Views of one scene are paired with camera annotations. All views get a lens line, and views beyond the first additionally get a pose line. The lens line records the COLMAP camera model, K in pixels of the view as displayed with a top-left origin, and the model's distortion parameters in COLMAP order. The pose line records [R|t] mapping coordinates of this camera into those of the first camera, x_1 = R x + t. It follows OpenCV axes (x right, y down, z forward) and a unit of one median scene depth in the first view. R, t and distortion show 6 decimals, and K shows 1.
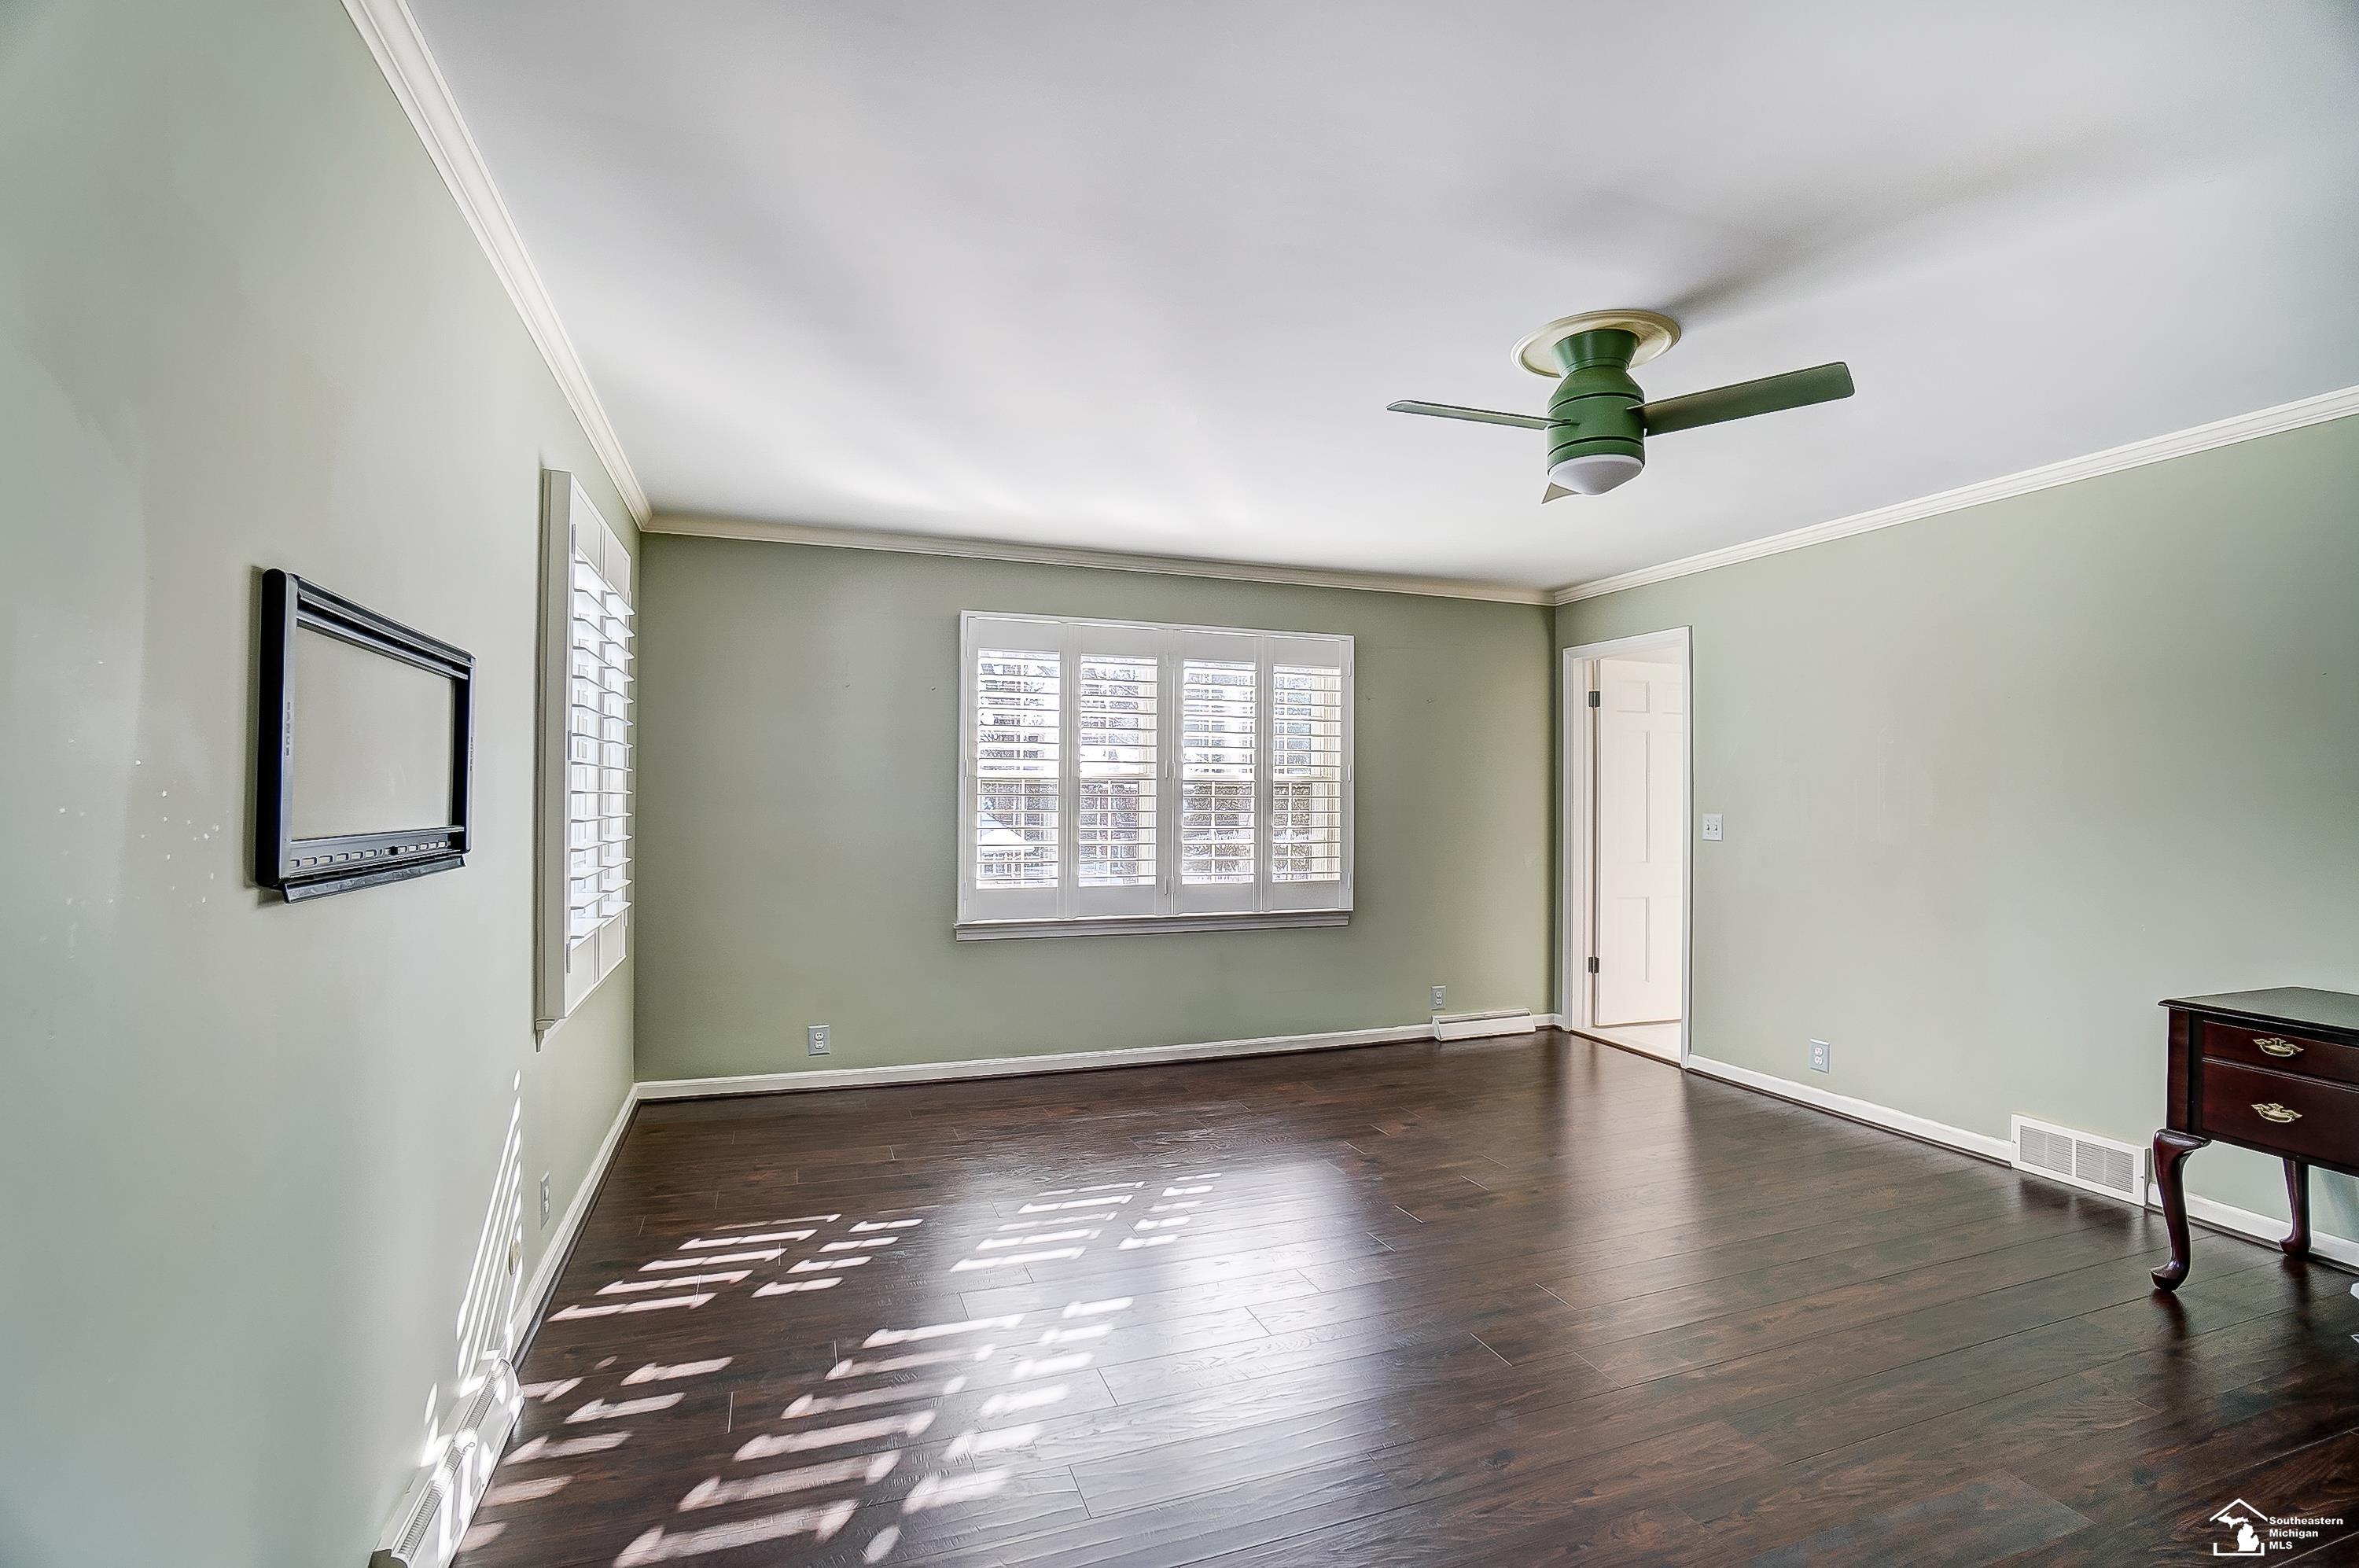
lens RADIAL K [[1047.6, 0, 1173.8], [0, 1047.6, 785.2], [0, 0, 1]] dist [-0.000877, -0.000046]
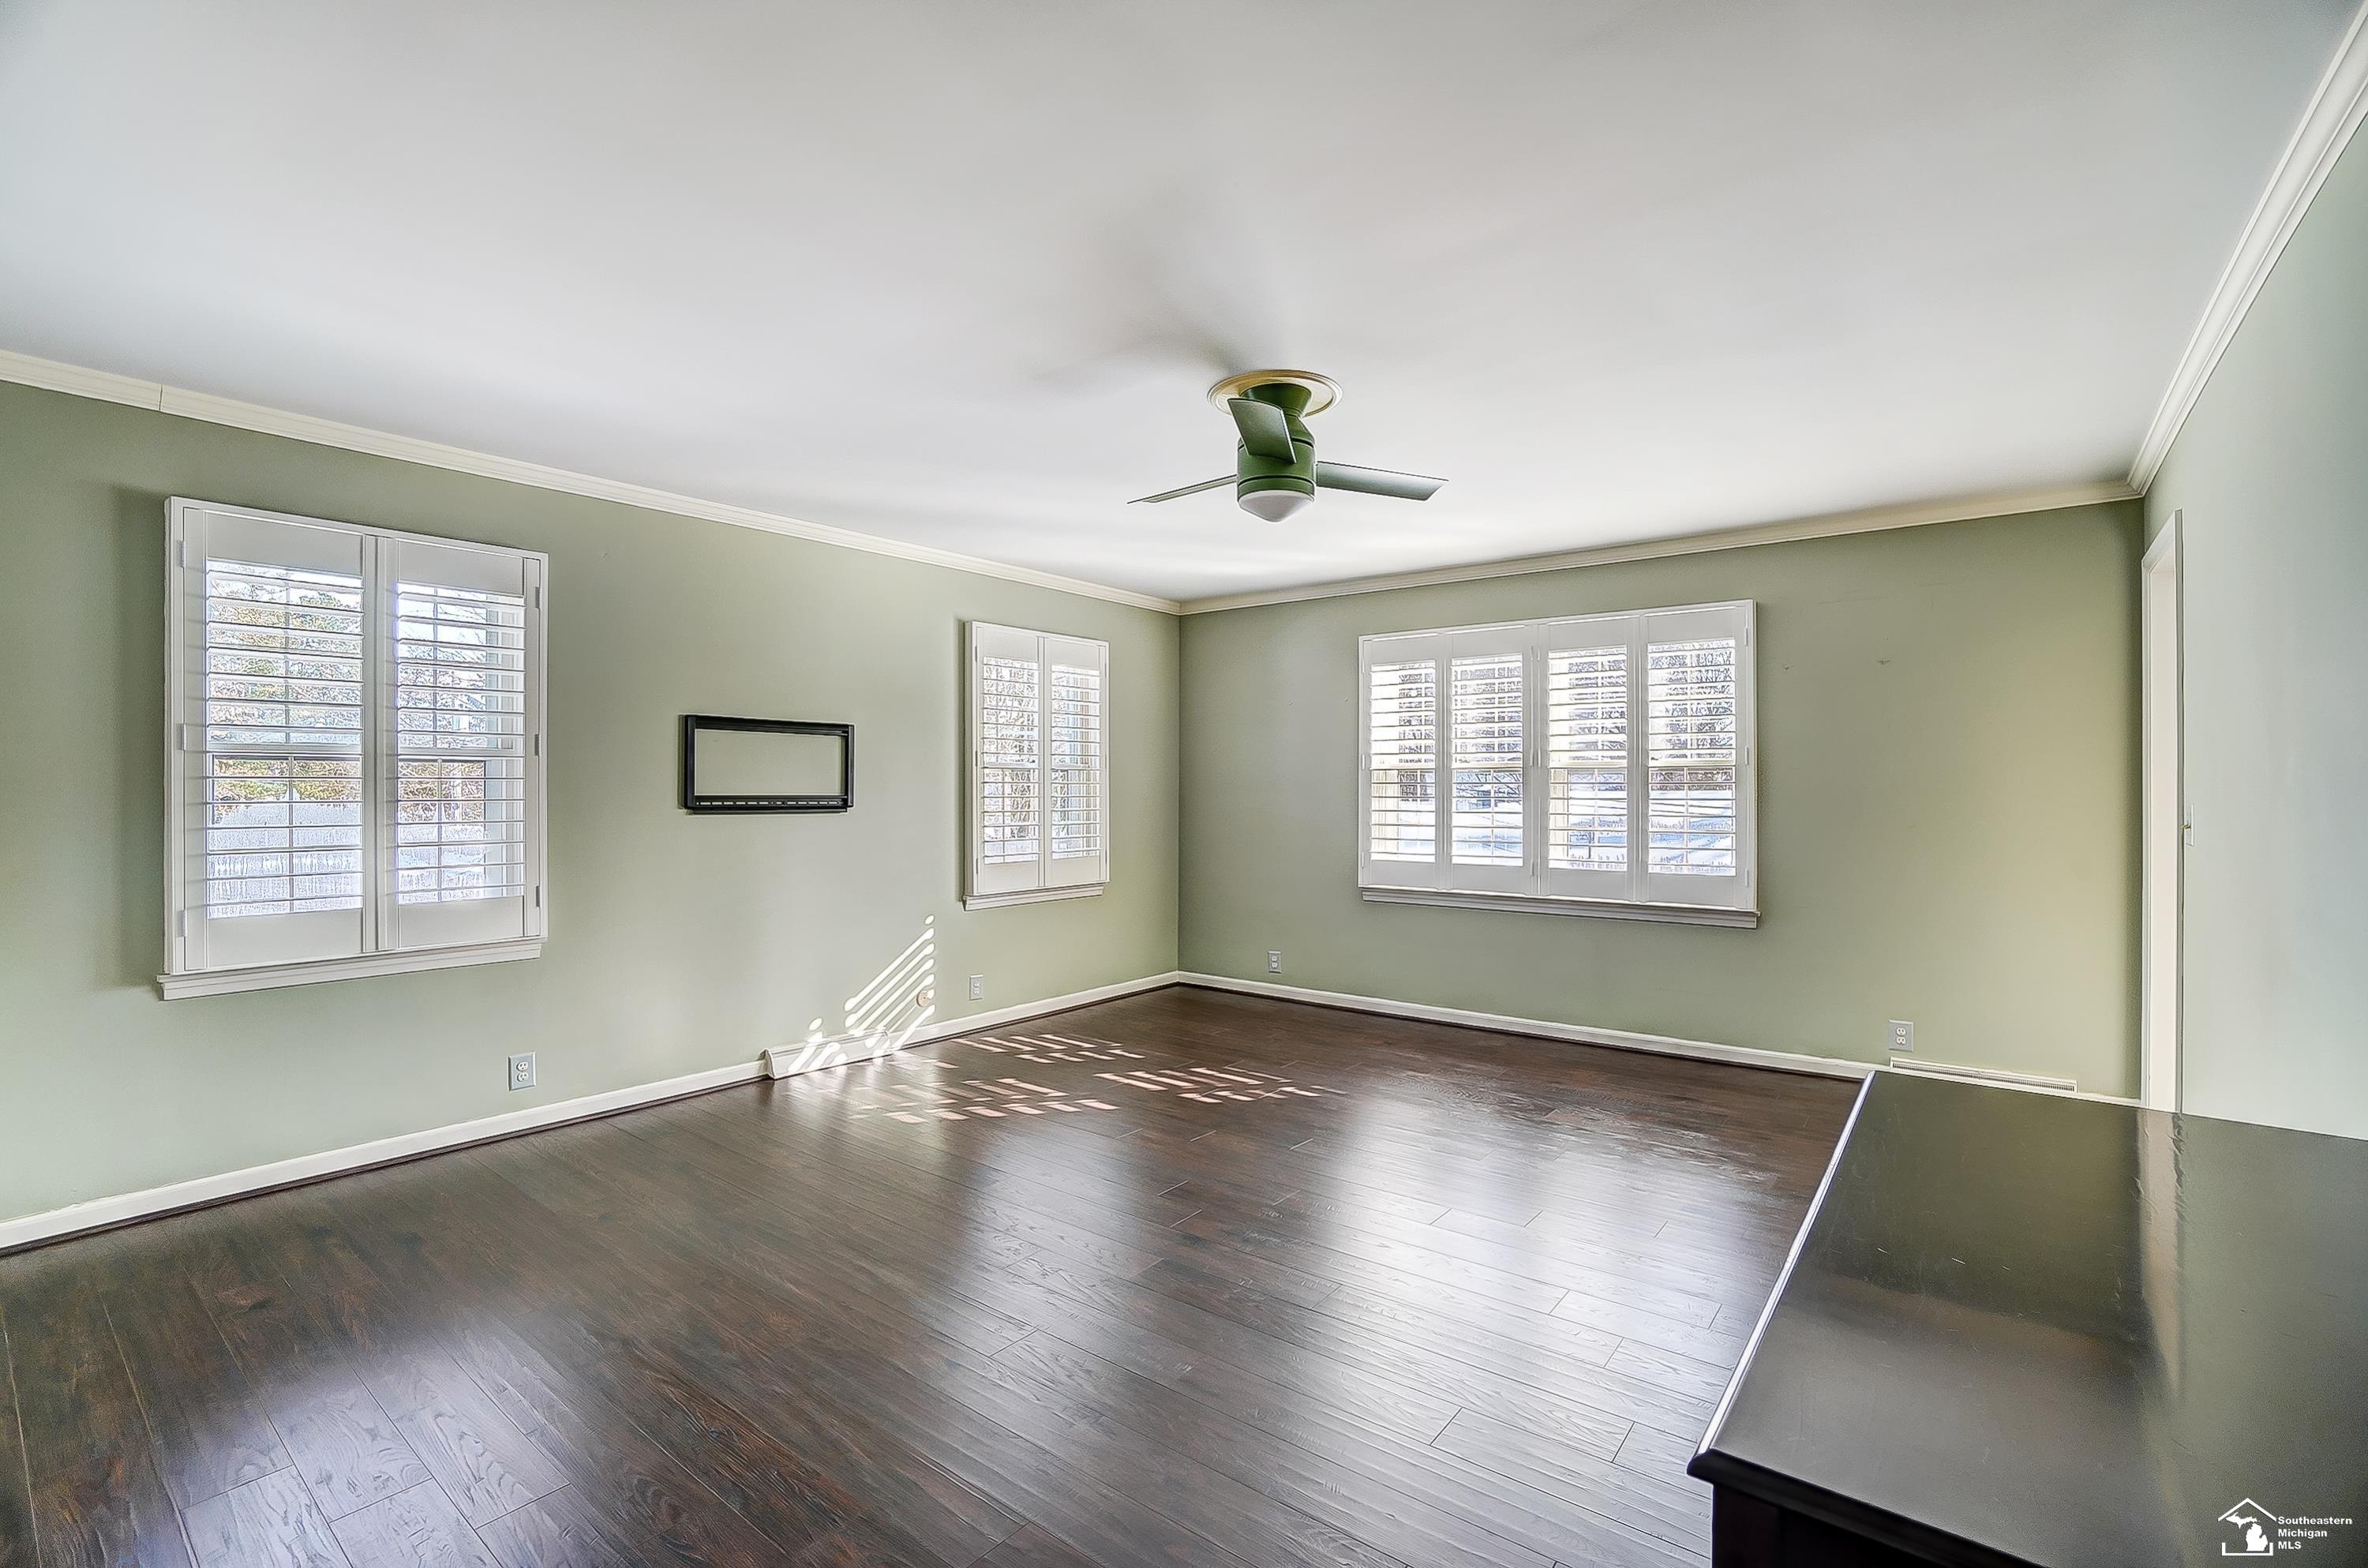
lens RADIAL K [[1051.4, 0, 1184.2], [0, 1051.4, 780.1], [0, 0, 1]] dist [-0.000877, -0.000046]
pose [[0.552839, -0.012744, -0.833190, 0.712009], [0.009085, 0.999916, -0.009266, 0.014778], [0.833238, -0.002447, 0.552909, 0.128145]]
